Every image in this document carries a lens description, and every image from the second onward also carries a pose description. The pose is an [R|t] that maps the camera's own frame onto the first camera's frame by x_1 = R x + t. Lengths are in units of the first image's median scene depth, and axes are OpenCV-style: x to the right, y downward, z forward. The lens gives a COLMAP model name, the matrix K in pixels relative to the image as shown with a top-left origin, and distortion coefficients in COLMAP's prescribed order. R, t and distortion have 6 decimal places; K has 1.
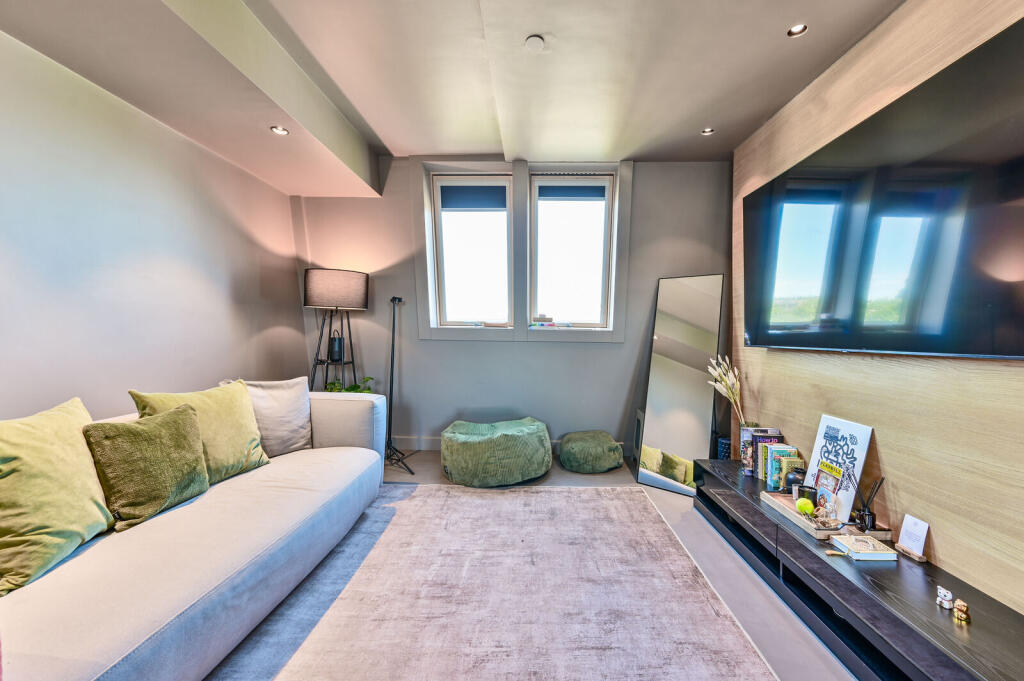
lens RADIAL K [[396.1, 0, 515.7], [0, 396.1, 327.4], [0, 0, 1]] dist [0.001815, 0.000085]
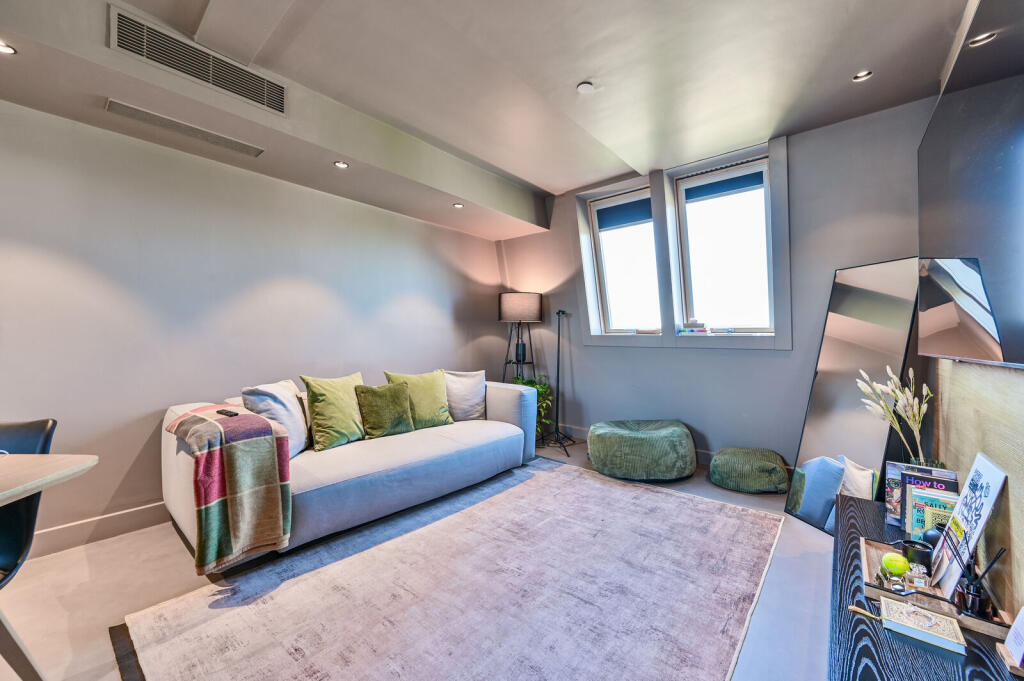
lens RADIAL K [[379.2, 0, 512.0], [0, 379.2, 340.5], [0, 0, 1]] dist [0.001921, 0.000059]
pose [[0.784890, -0.003832, -0.619623, 0.373342], [0.011493, 0.999899, 0.008375, 0.005979], [0.619528, -0.013694, 0.784855, -0.011425]]
